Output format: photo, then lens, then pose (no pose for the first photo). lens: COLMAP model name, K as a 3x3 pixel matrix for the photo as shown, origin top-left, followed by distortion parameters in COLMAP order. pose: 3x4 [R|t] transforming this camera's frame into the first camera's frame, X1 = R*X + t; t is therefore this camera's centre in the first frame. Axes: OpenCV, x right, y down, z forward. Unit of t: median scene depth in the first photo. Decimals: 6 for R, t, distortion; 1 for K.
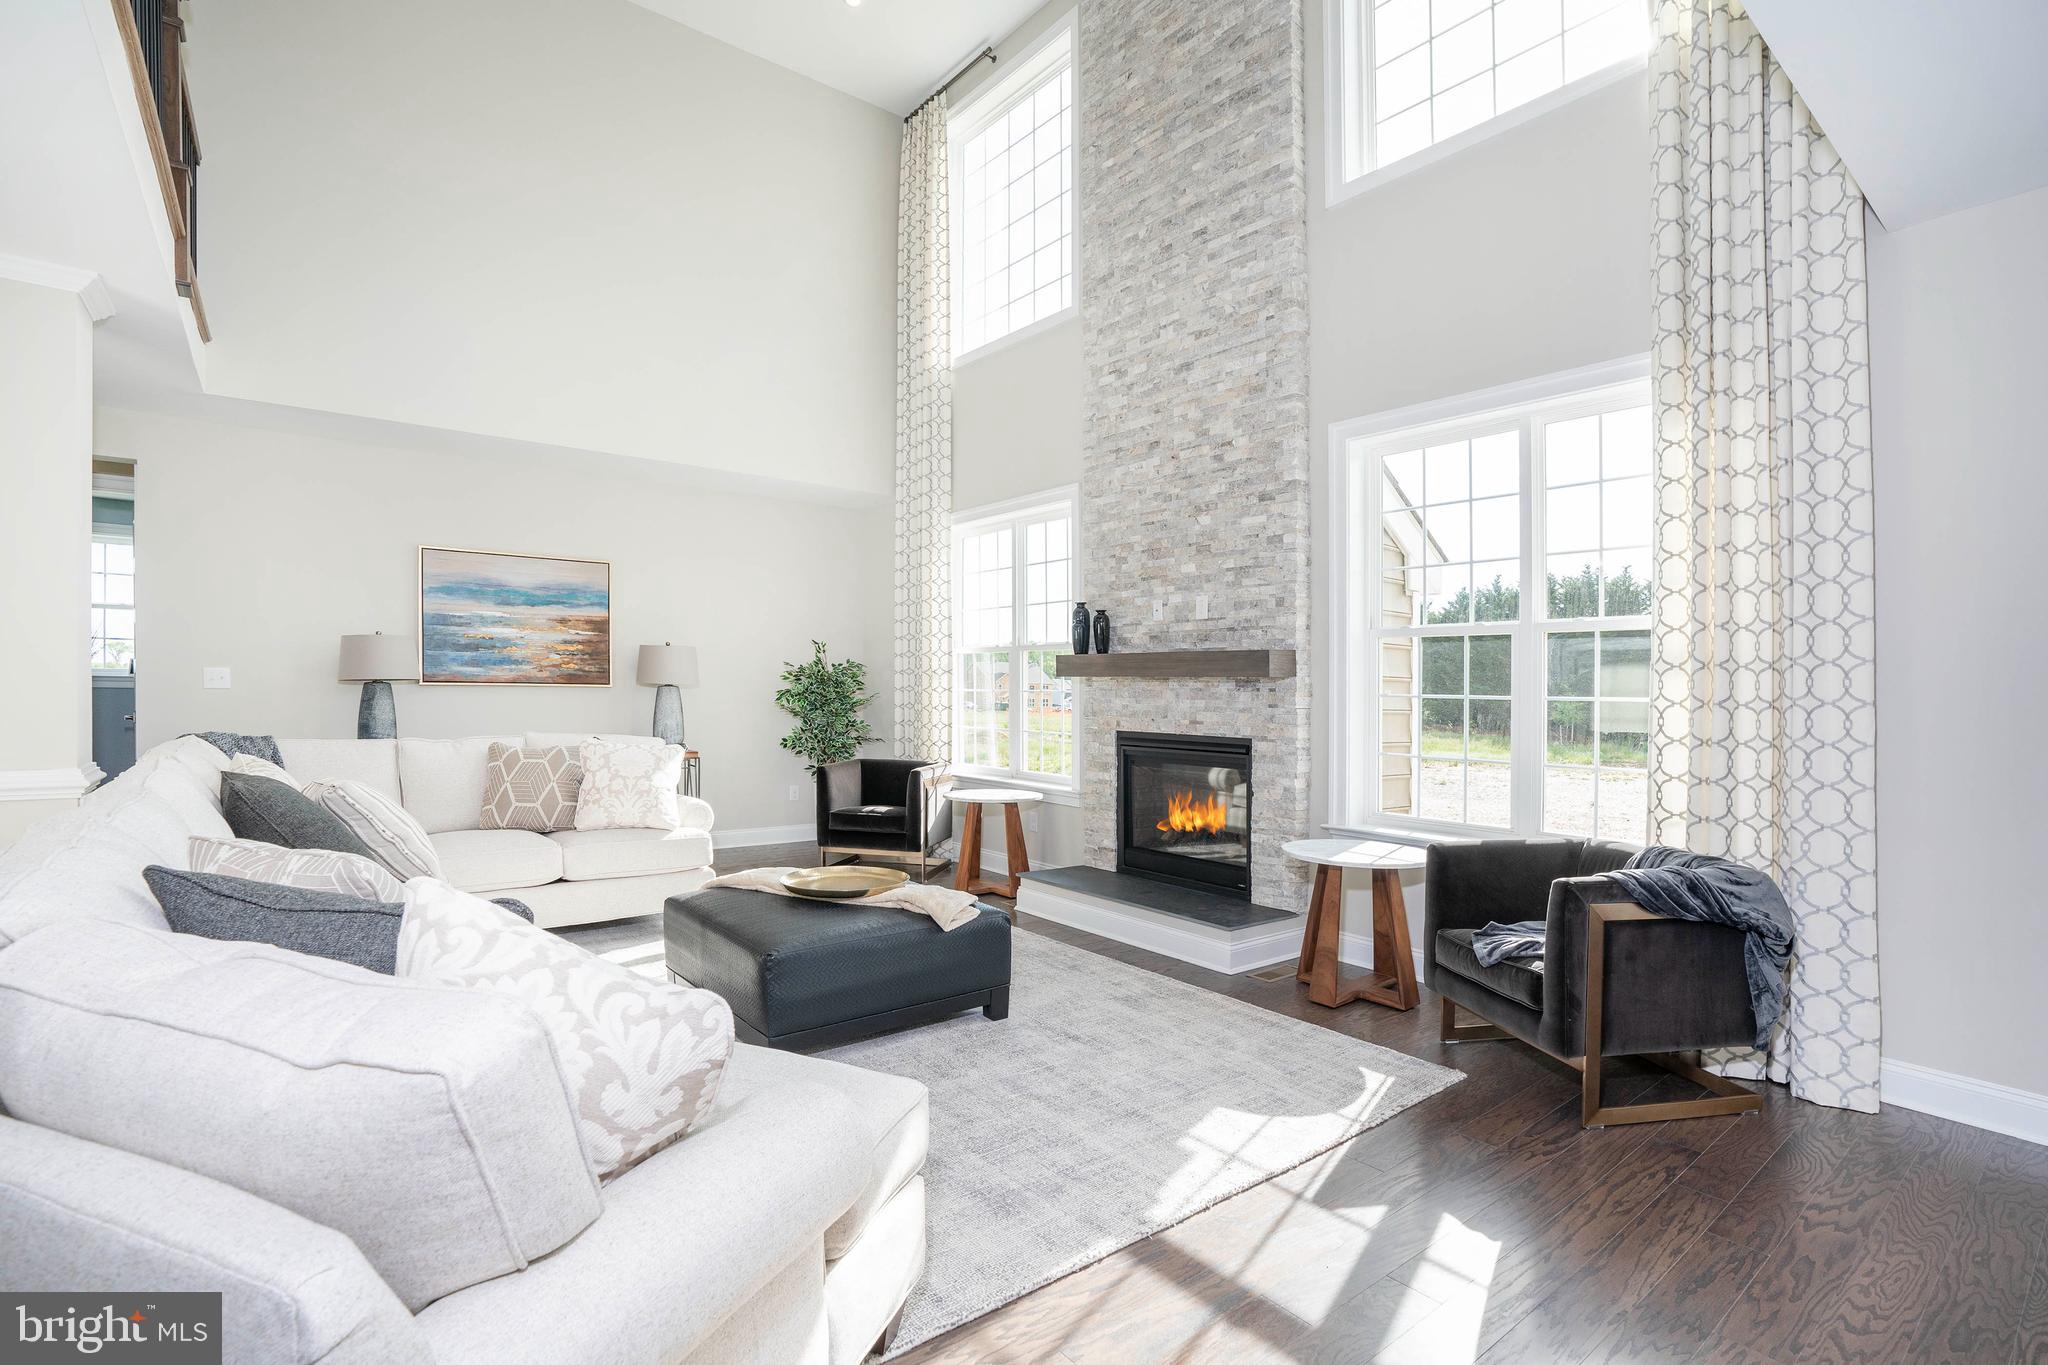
lens RADIAL K [[958.6, 0, 976.4], [0, 958.6, 716.8], [0, 0, 1]] dist [-0.080709, 0.034277]
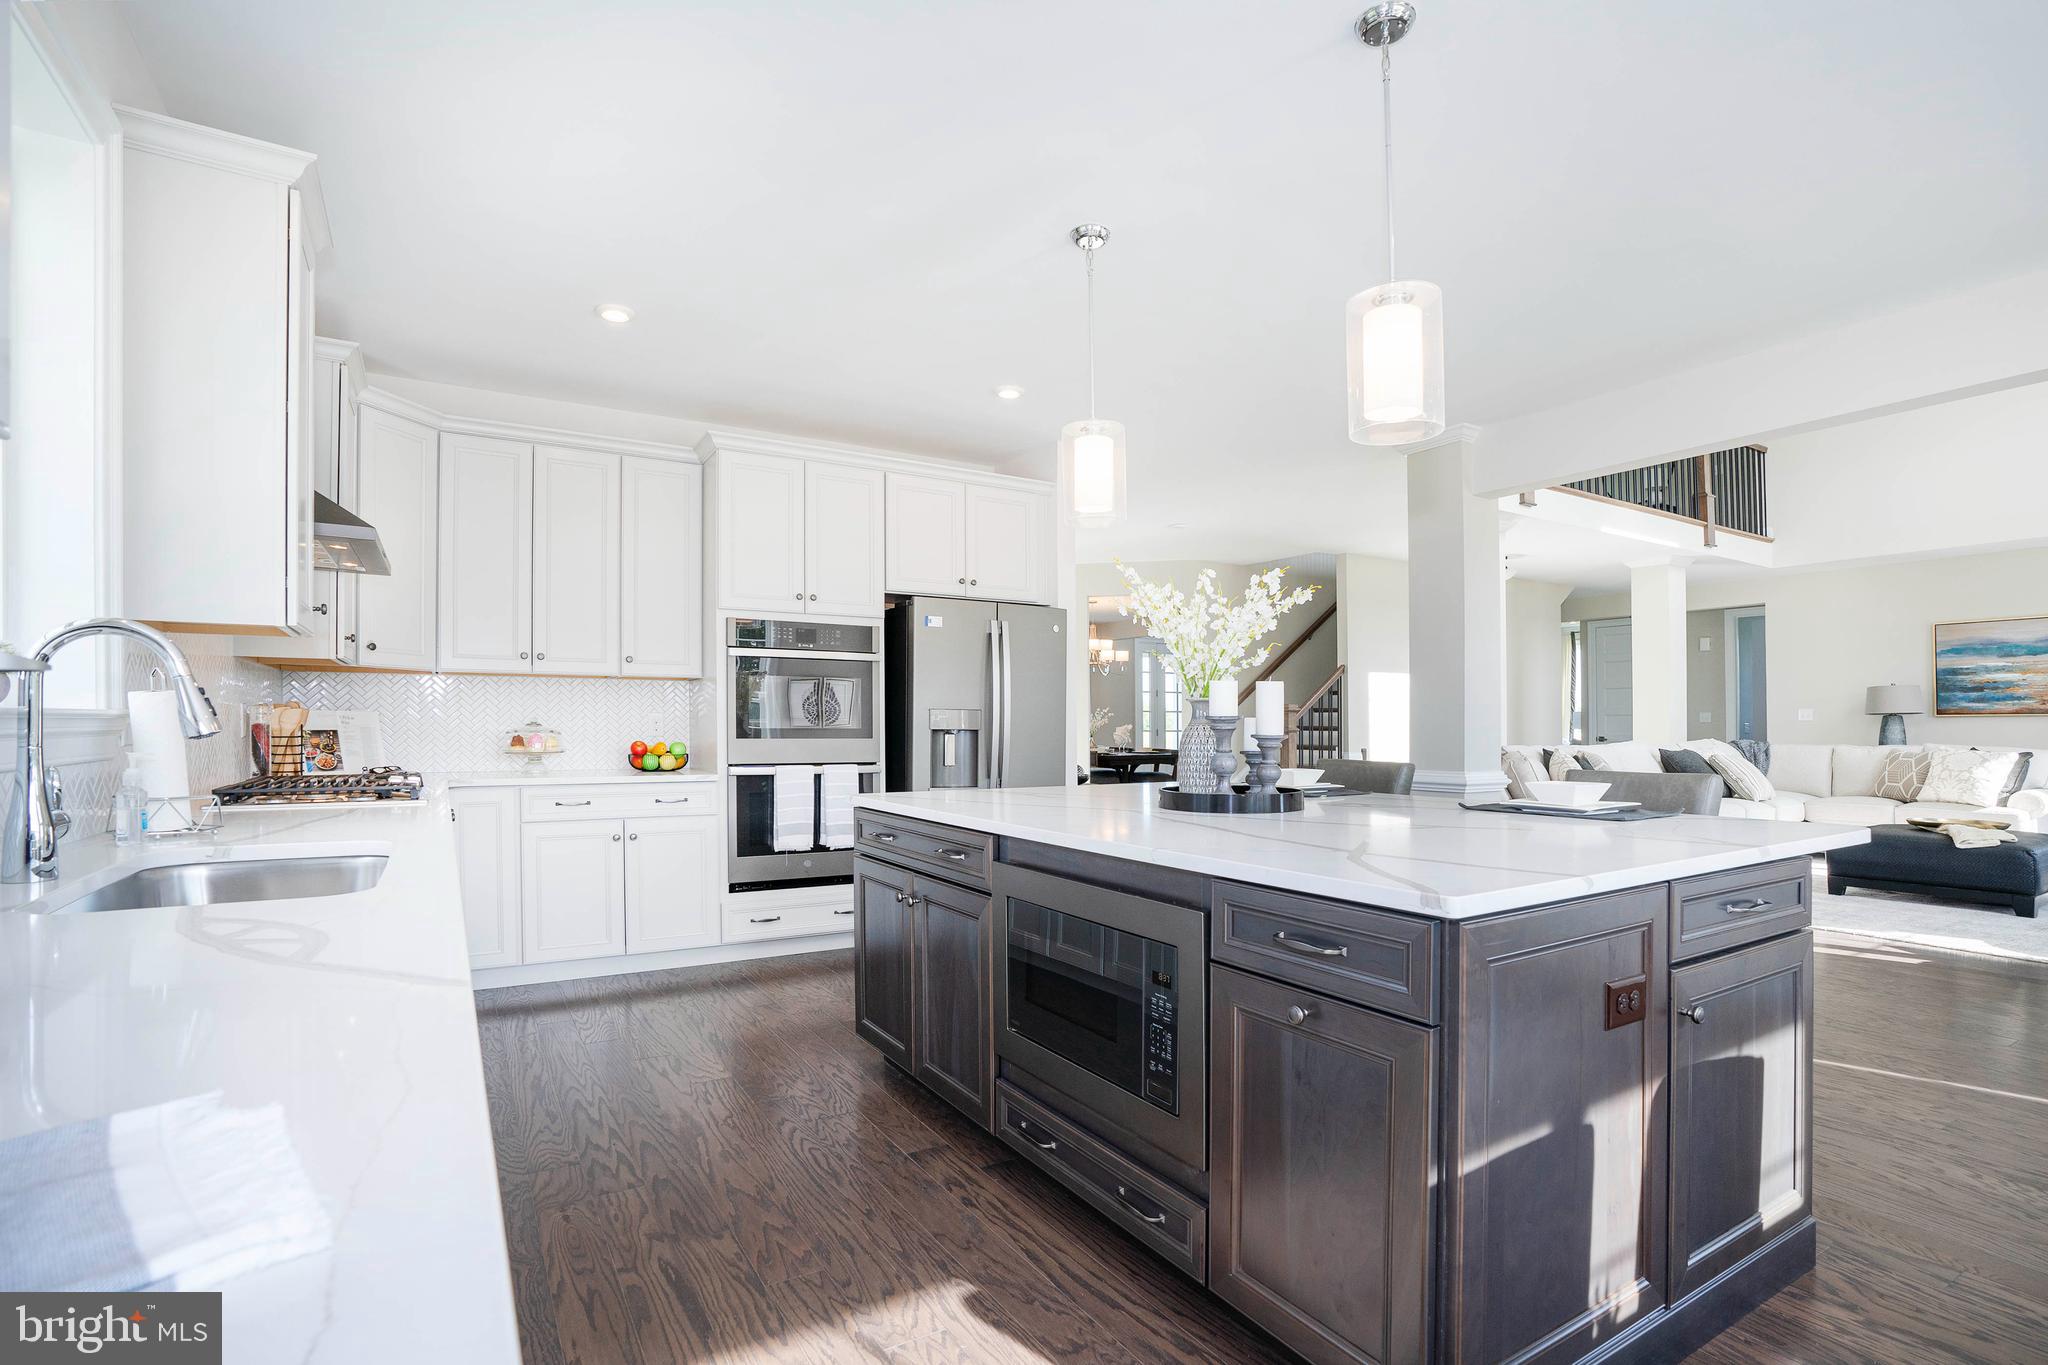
lens RADIAL K [[941.5, 0, 977.1], [0, 941.5, 728.4], [0, 0, 1]] dist [-0.053924, 0.012449]
pose [[-0.145364, -0.010637, -0.989321, 1.023005], [-0.032494, 0.999454, -0.005972, 0.042469], [0.988845, 0.031279, -0.145630, -0.293990]]
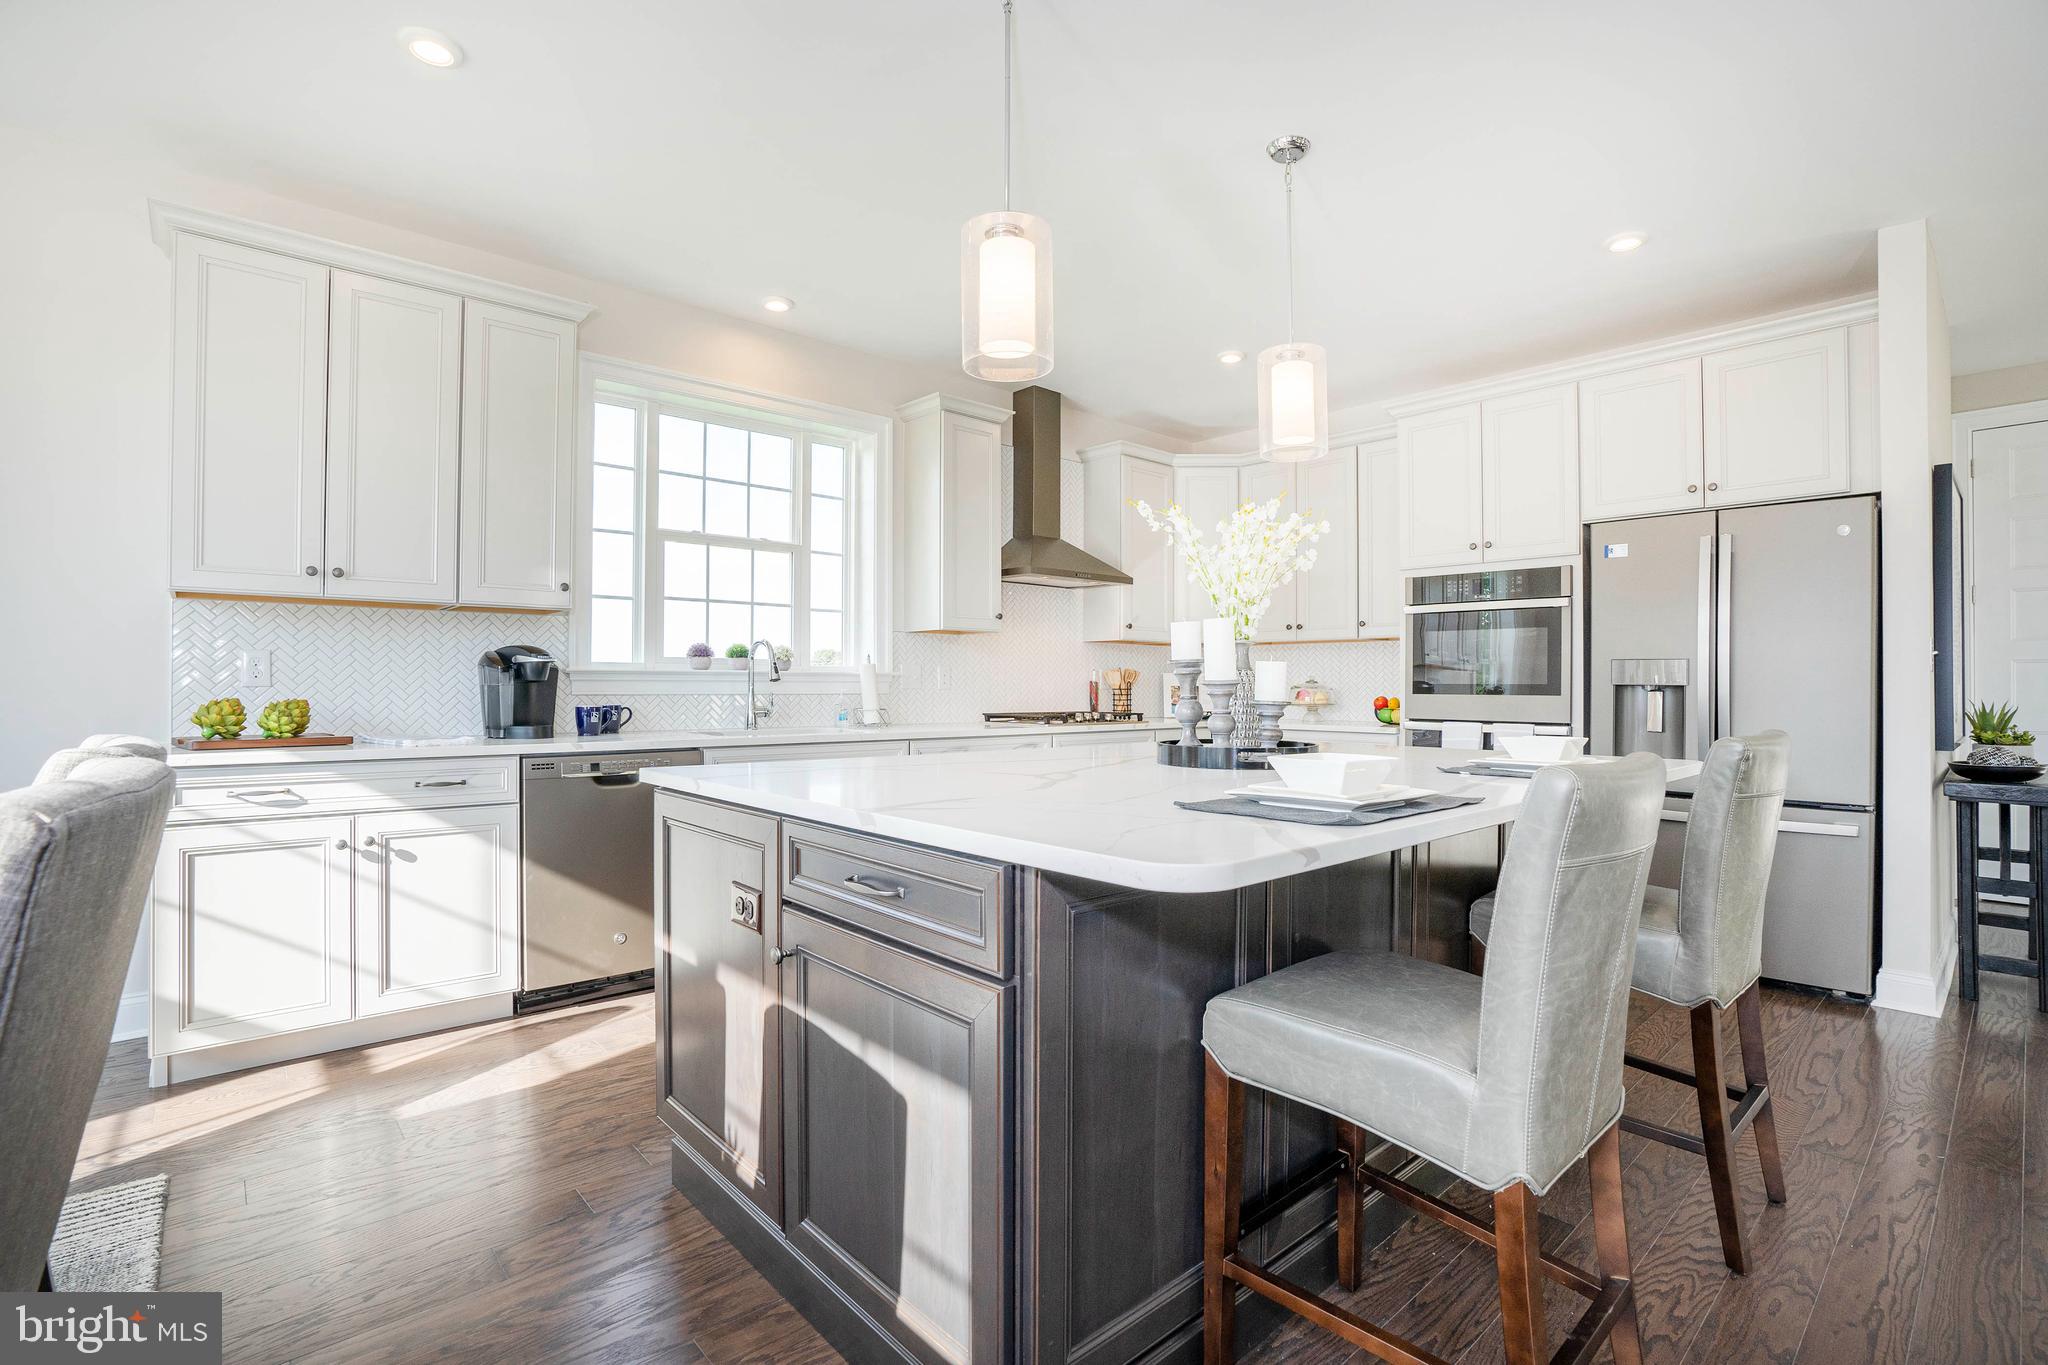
lens RADIAL K [[943.6, 0, 1030.1], [0, 943.6, 683.3], [0, 0, 1]] dist [-0.066681, 0.026184]
pose [[-0.996166, -0.016676, -0.085884, 0.685448], [-0.018745, 0.999552, 0.023349, 0.031138], [0.085456, 0.024870, -0.996032, 0.155077]]
